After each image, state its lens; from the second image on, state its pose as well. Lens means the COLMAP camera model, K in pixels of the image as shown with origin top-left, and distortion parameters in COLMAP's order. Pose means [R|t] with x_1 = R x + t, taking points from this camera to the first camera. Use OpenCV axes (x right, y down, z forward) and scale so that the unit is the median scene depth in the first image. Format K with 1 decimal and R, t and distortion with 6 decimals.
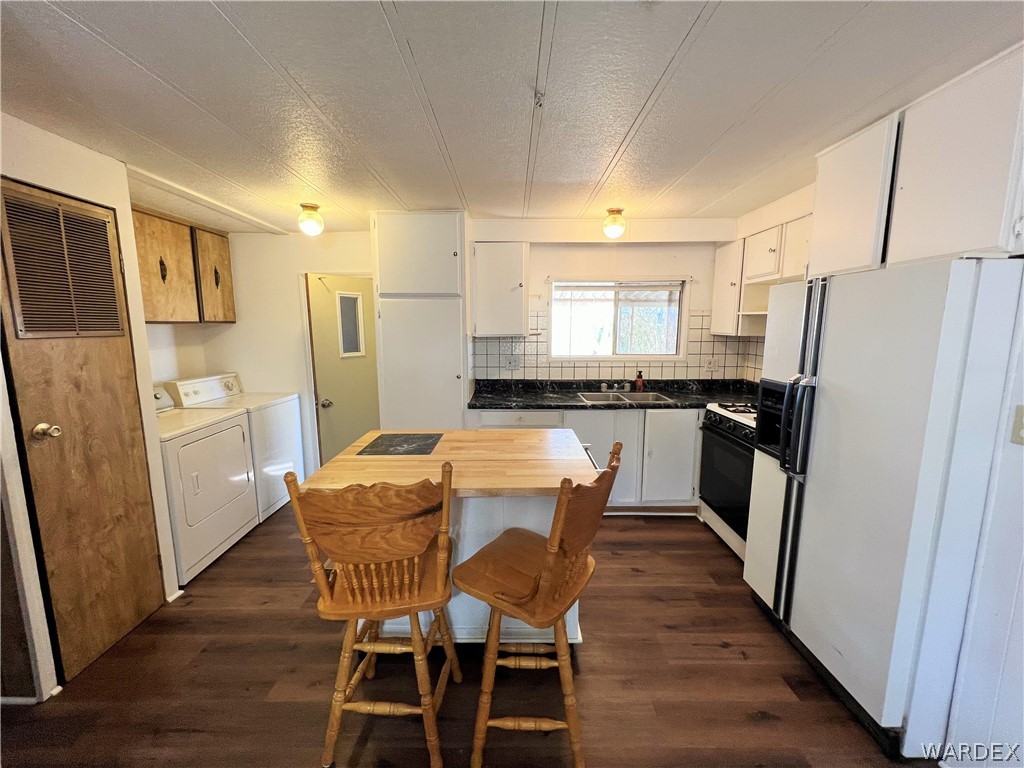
lens RADIAL K [[410.3, 0, 507.8], [0, 410.3, 383.2], [0, 0, 1]] dist [0.000291, -0.000051]
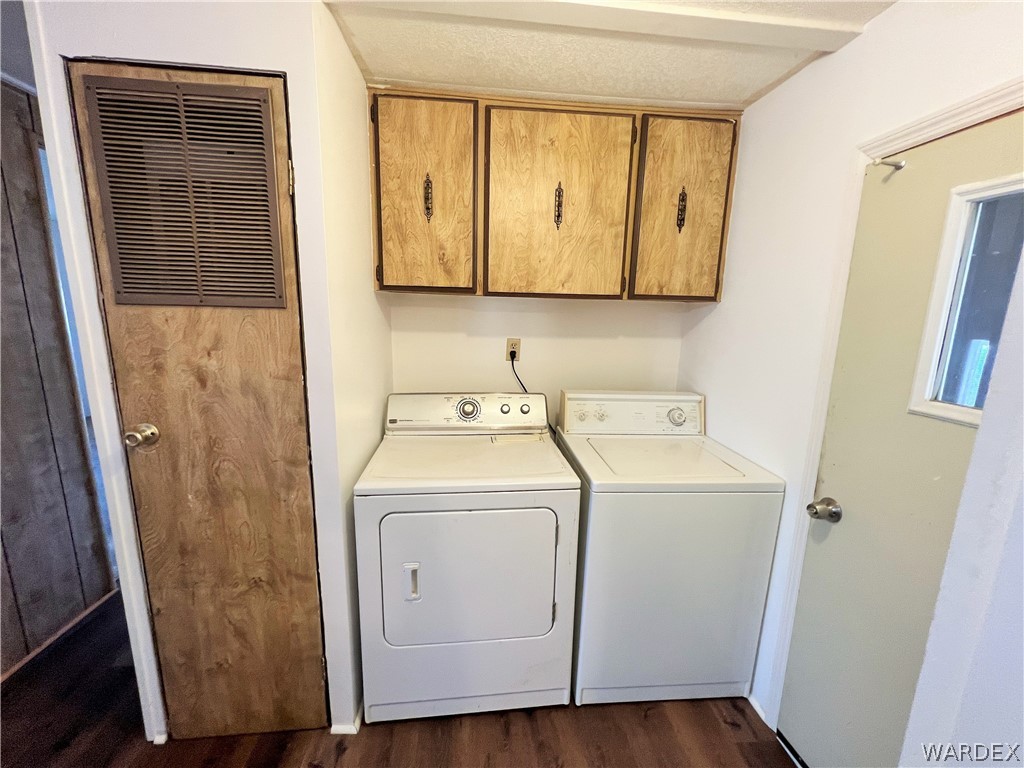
lens RADIAL K [[410.3, 0, 507.8], [0, 410.3, 383.2], [0, 0, 1]] dist [0.000291, -0.000051]
pose [[0.097215, 0.187079, -0.977523, -0.225623], [-0.164365, 0.971706, 0.169619, -0.117205], [0.981597, 0.144181, 0.125214, 0.903963]]
